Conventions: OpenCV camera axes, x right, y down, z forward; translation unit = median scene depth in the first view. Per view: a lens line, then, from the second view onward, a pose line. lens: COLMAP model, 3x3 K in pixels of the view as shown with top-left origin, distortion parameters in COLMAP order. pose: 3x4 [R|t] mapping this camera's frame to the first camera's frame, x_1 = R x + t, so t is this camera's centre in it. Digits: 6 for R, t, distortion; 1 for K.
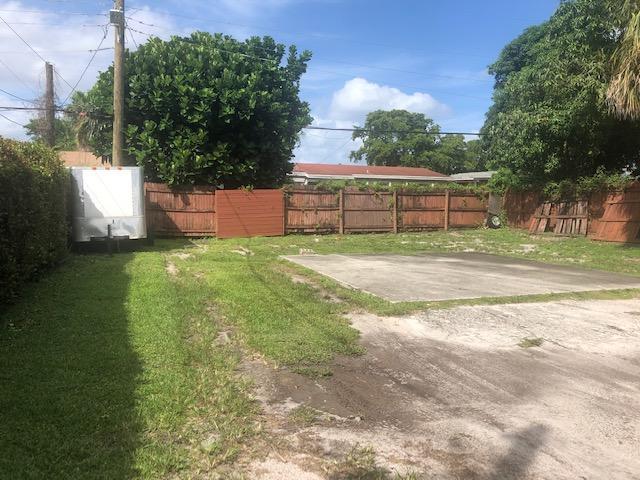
lens RADIAL K [[524.0, 0, 313.8], [0, 524.0, 229.6], [0, 0, 1]] dist [0.071148, -0.077993]
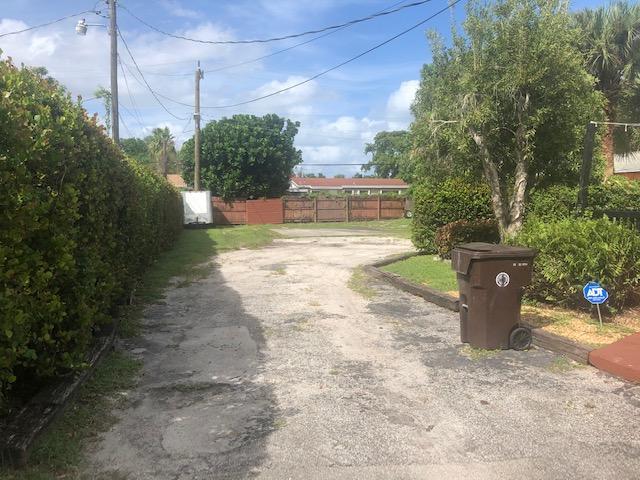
lens RADIAL K [[518.3, 0, 337.3], [0, 518.3, 233.4], [0, 0, 1]] dist [0.063624, -0.082032]
pose [[0.998526, -0.012446, -0.052826, 0.245165], [0.012777, 0.999901, 0.005937, 0.040425], [0.052746, -0.006603, 0.998586, -0.884401]]
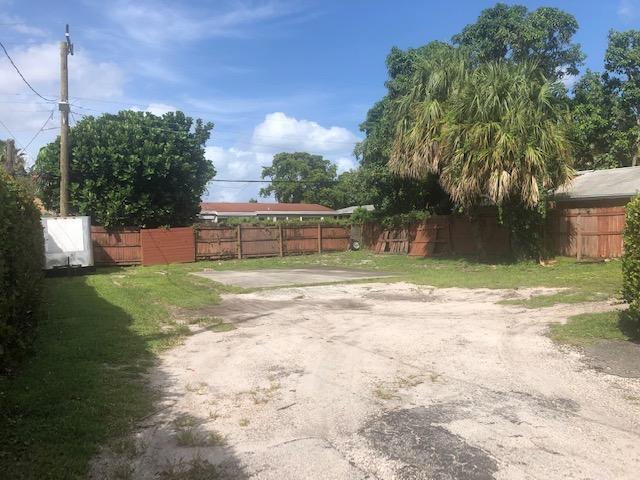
lens RADIAL K [[521.8, 0, 320.7], [0, 521.8, 230.4], [0, 0, 1]] dist [0.030677, 0.002208]
pose [[0.986495, -0.032271, 0.160582, 0.049977], [0.041305, 0.997727, -0.053238, 0.016359], [-0.158499, 0.059152, 0.985586, -0.383544]]
